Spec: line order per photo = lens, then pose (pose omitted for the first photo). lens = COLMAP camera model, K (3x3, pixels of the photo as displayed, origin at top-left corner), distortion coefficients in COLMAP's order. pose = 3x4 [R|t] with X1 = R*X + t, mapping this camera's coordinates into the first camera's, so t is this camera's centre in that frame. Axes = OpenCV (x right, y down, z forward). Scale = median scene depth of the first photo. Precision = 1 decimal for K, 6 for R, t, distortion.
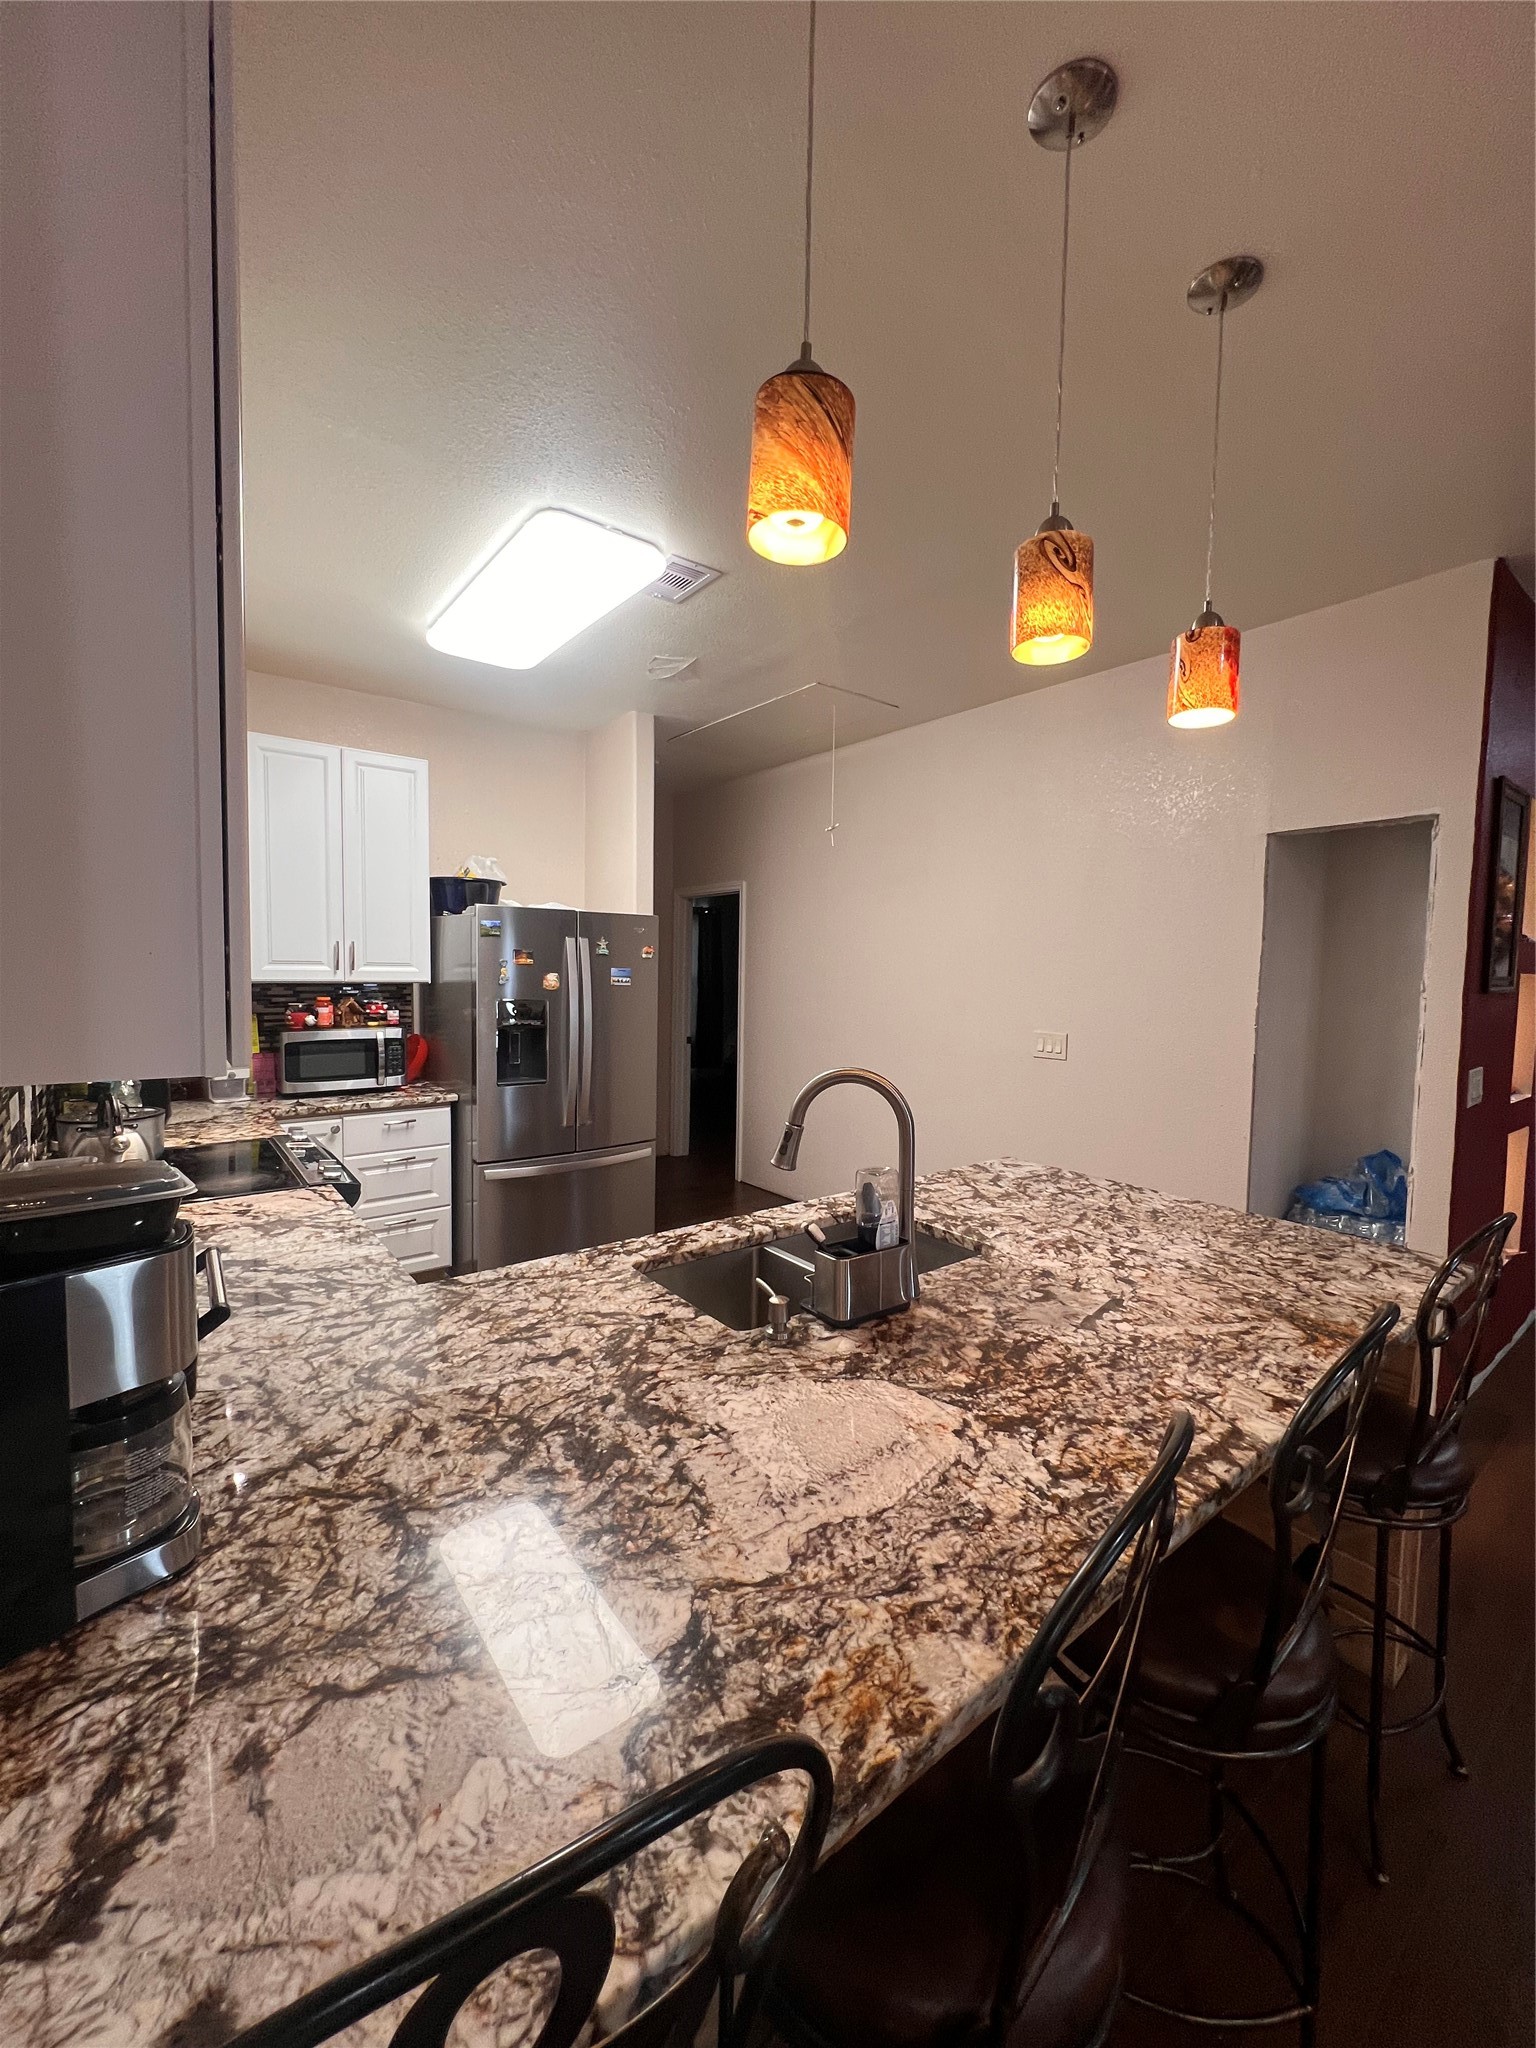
lens RADIAL K [[816.8, 0, 773.1], [0, 816.8, 1018.3], [0, 0, 1]] dist [-0.002463, 0.000918]
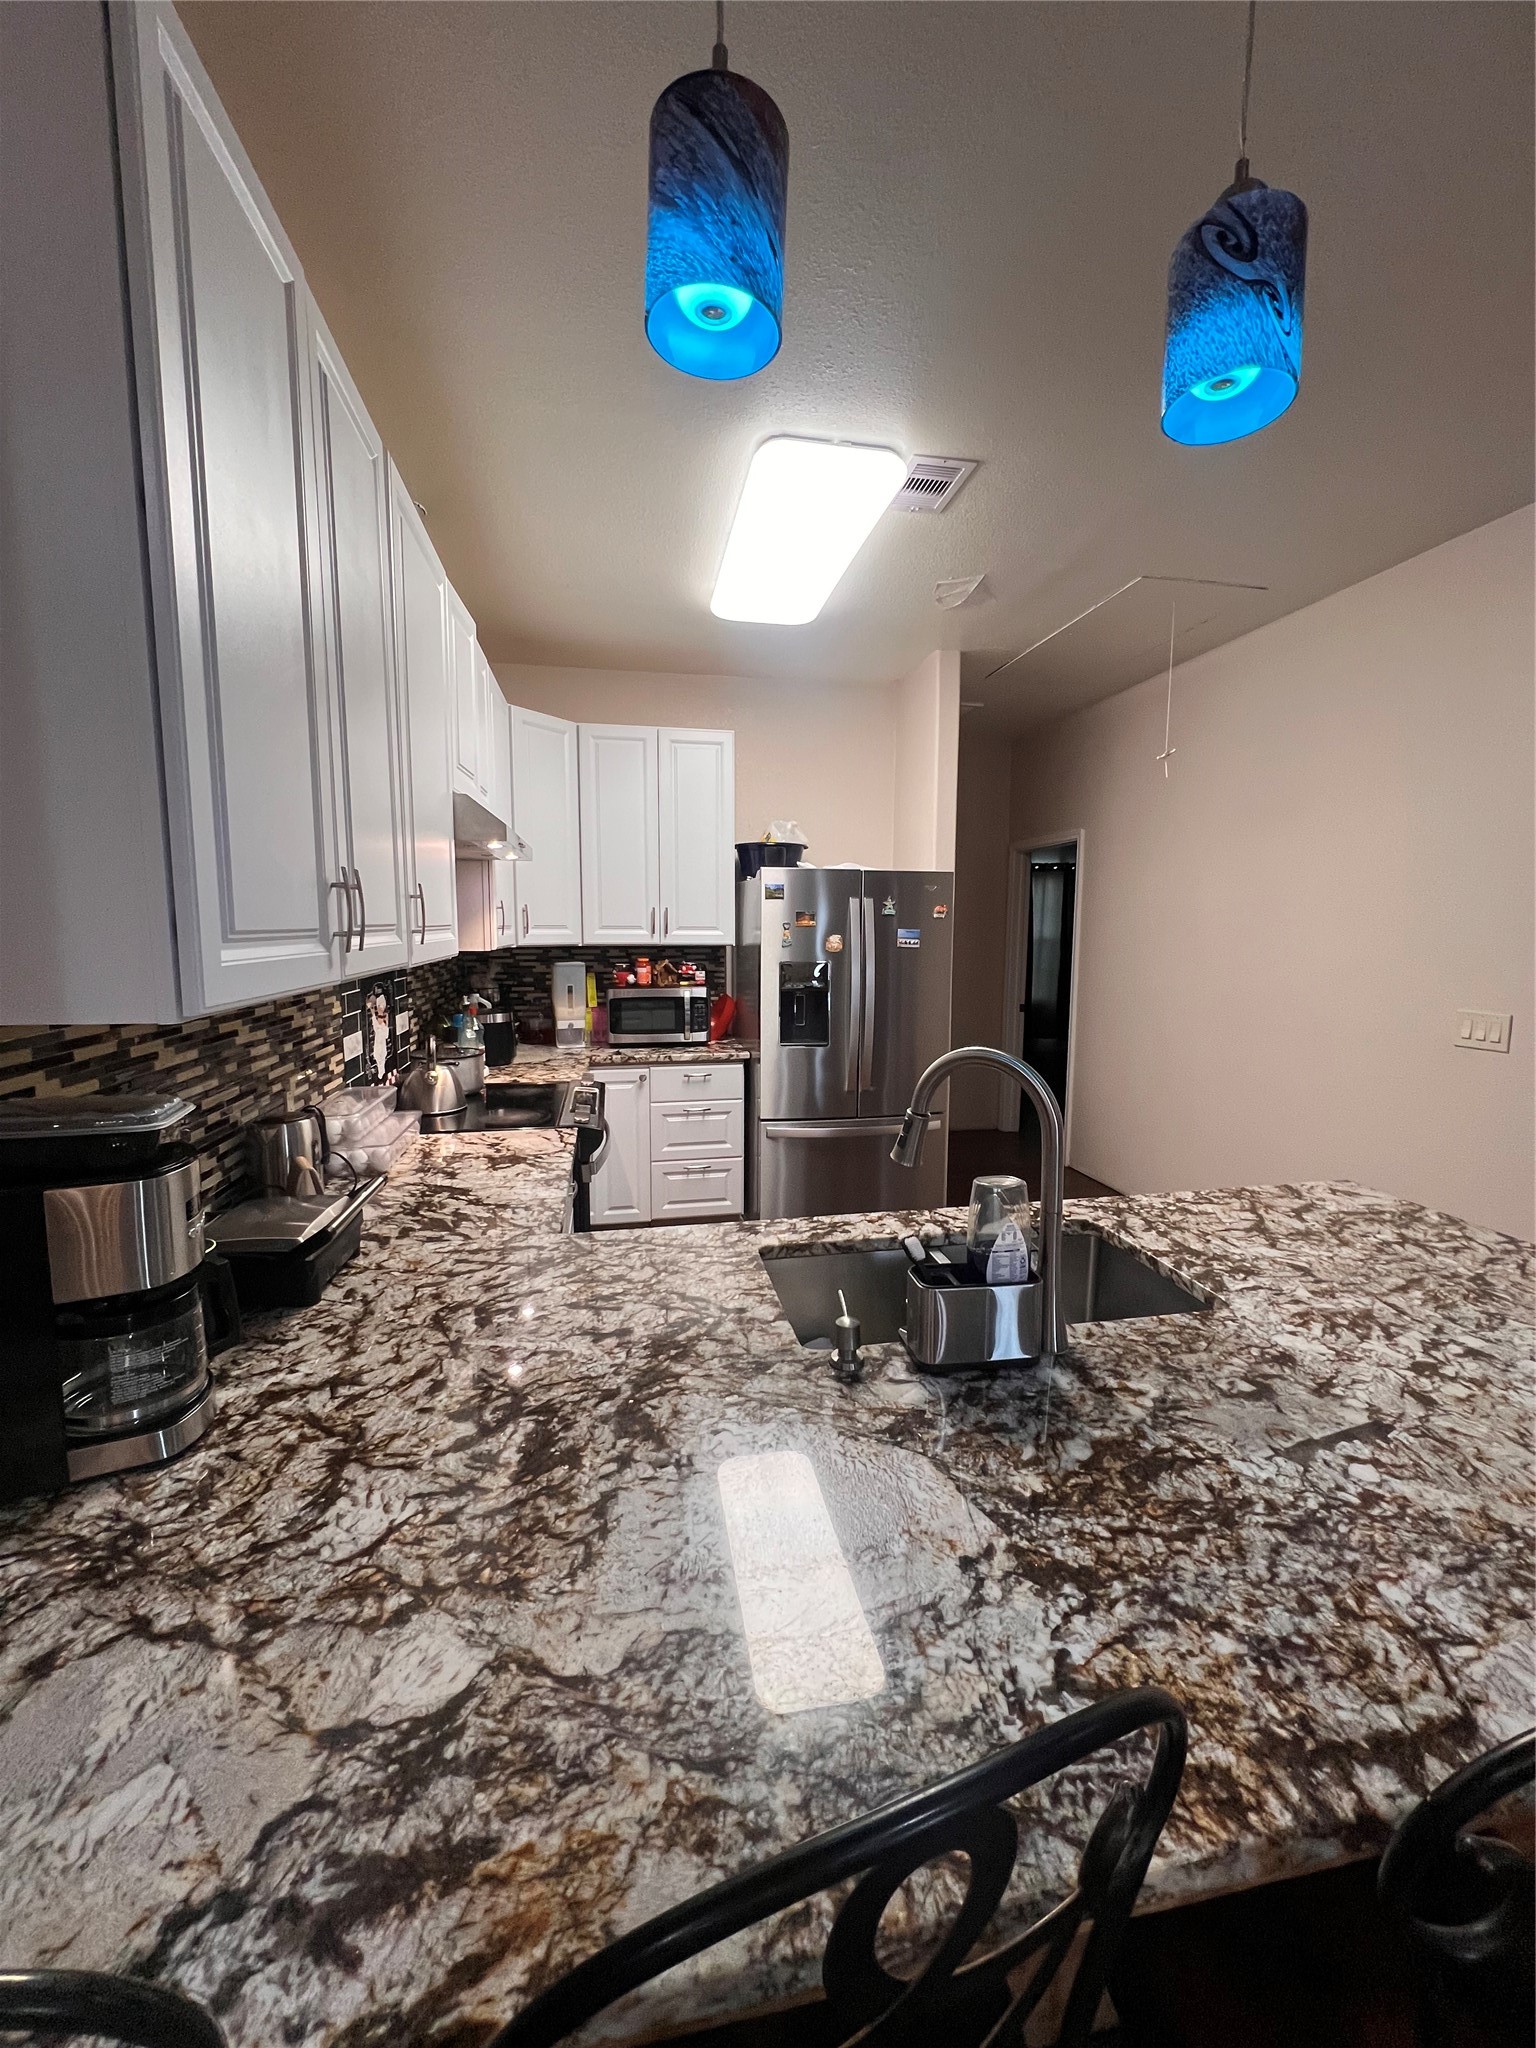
lens RADIAL K [[816.8, 0, 773.1], [0, 816.8, 1018.3], [0, 0, 1]] dist [-0.002463, 0.000918]
pose [[0.890969, 0.037431, -0.452518, 0.291428], [-0.017888, 0.998716, 0.047391, -0.000929], [0.453711, -0.034129, 0.890495, 0.228453]]
